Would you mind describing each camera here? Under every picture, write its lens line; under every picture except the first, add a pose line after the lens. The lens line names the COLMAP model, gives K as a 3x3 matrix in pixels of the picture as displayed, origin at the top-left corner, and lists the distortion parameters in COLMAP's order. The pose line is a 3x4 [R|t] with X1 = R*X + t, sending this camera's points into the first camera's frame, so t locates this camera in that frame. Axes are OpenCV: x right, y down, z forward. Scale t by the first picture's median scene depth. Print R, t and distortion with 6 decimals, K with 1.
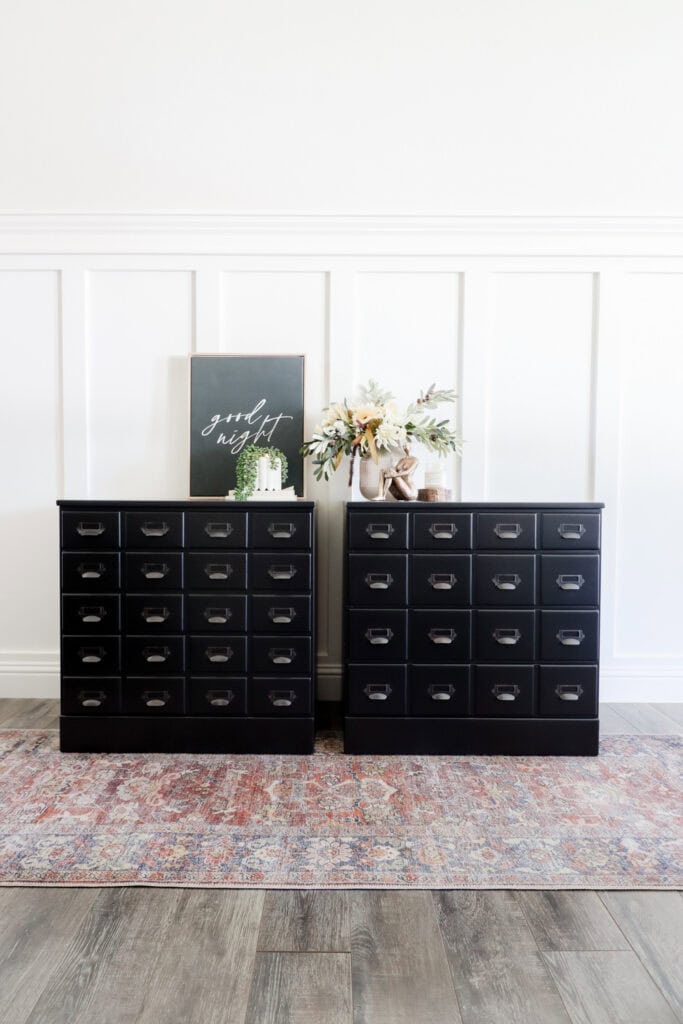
lens RADIAL K [[577.3, 0, 337.5], [0, 577.3, 508.8], [0, 0, 1]] dist [-0.001668, -0.000515]
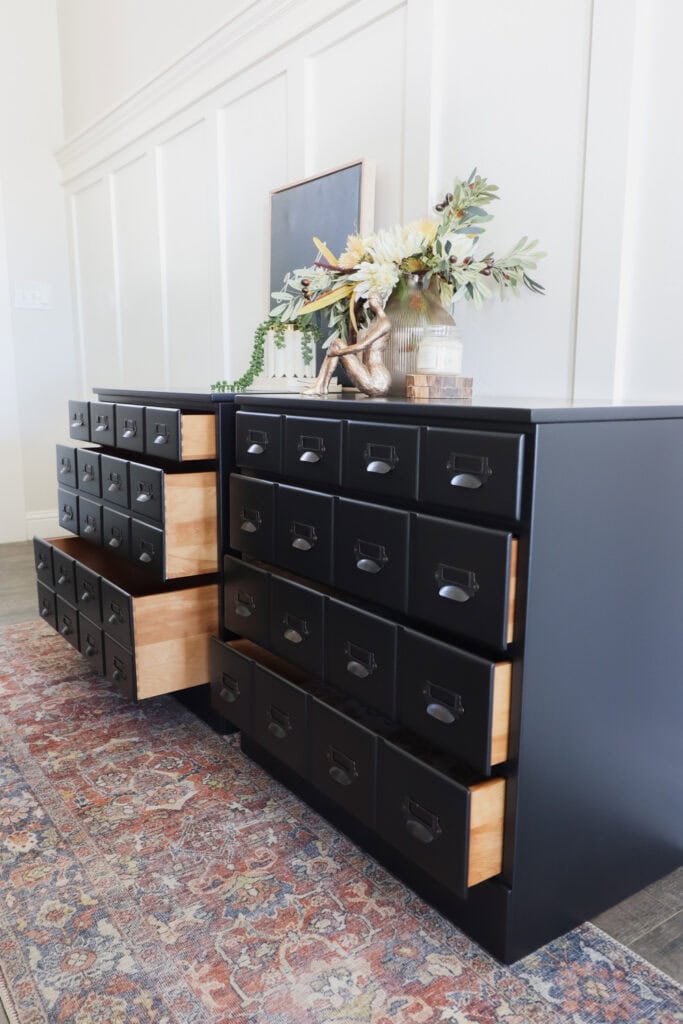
lens RADIAL K [[801.0, 0, 340.7], [0, 801.0, 514.3], [0, 0, 1]] dist [0.009321, 0.004179]
pose [[0.565855, 0.139054, -0.812694, 0.860360], [-0.018882, 0.987603, 0.155835, -0.024058], [0.824288, -0.072835, 0.561466, 0.567809]]
